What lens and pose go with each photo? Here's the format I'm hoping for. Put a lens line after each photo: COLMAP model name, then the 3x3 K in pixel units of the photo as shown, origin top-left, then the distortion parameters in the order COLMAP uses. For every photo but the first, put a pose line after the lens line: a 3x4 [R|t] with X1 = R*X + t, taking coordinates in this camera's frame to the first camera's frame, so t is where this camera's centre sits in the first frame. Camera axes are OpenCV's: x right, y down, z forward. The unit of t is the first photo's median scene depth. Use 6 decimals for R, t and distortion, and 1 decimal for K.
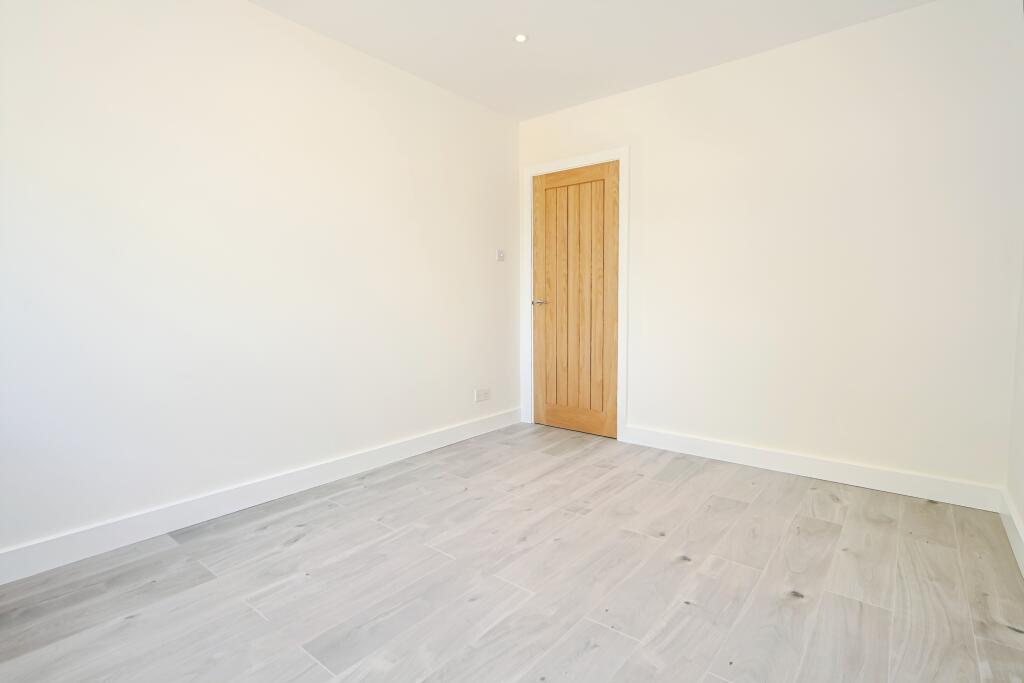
lens RADIAL K [[511.8, 0, 518.5], [0, 511.8, 324.7], [0, 0, 1]] dist [0.001548, 0.007553]
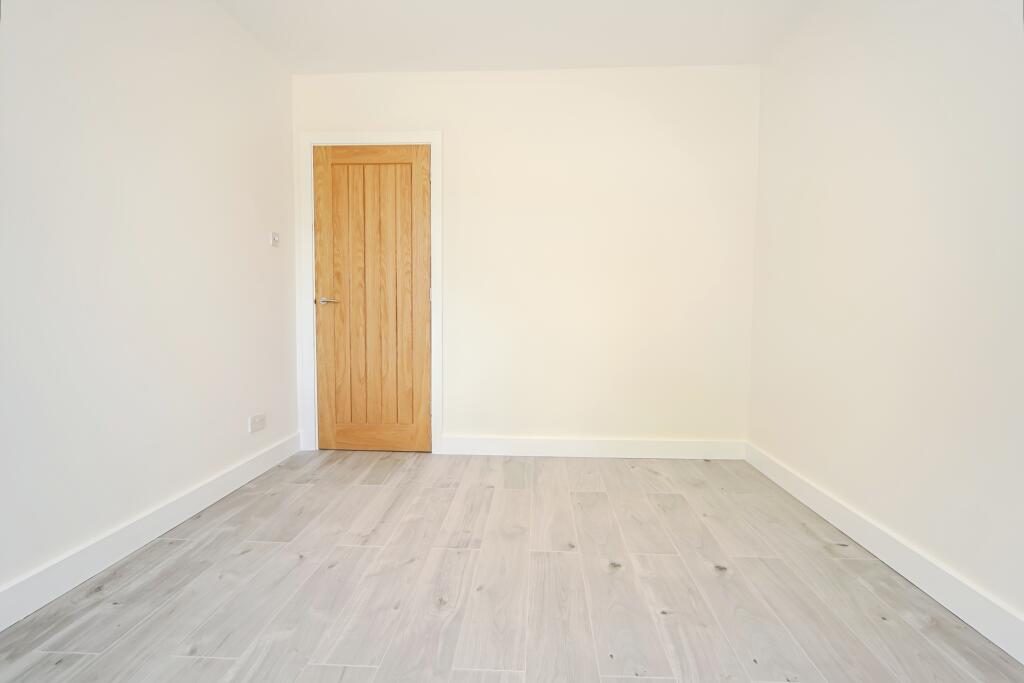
lens RADIAL K [[495.7, 0, 517.6], [0, 495.7, 326.7], [0, 0, 1]] dist [-0.005125, 0.009496]
pose [[0.808302, -0.014705, 0.588584, -0.192258], [0.020473, 0.999785, -0.003136, 0.006928], [-0.588412, 0.014585, 0.808430, 0.193063]]
